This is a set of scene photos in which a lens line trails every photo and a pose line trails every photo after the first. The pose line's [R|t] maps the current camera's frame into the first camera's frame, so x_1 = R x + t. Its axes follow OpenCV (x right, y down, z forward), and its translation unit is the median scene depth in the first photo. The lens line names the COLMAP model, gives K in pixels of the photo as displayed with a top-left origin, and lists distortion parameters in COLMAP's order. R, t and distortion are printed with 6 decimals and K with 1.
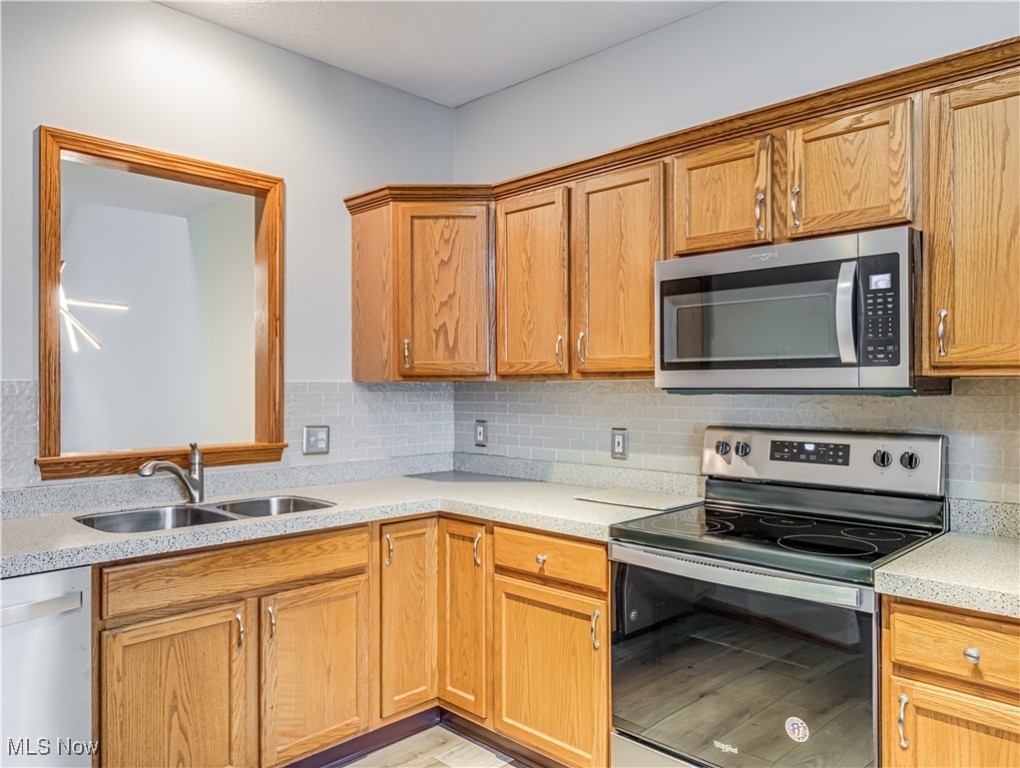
lens RADIAL K [[725.4, 0, 507.8], [0, 725.4, 380.2], [0, 0, 1]] dist [-0.023368, 0.005089]
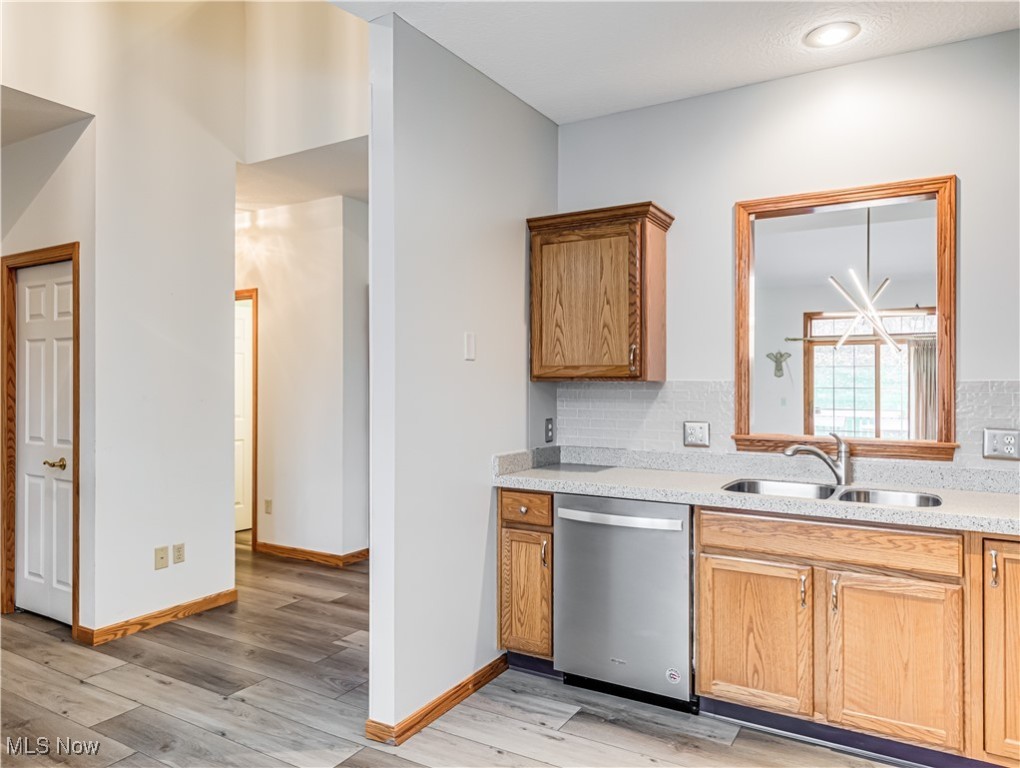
lens RADIAL K [[685.1, 0, 541.0], [0, 685.1, 390.0], [0, 0, 1]] dist [0.007015, -0.001366]
pose [[0.263885, 0.010773, -0.964494, 0.560455], [0.004429, 0.999914, 0.012381, -0.000286], [0.964544, -0.007539, 0.263815, 0.260642]]
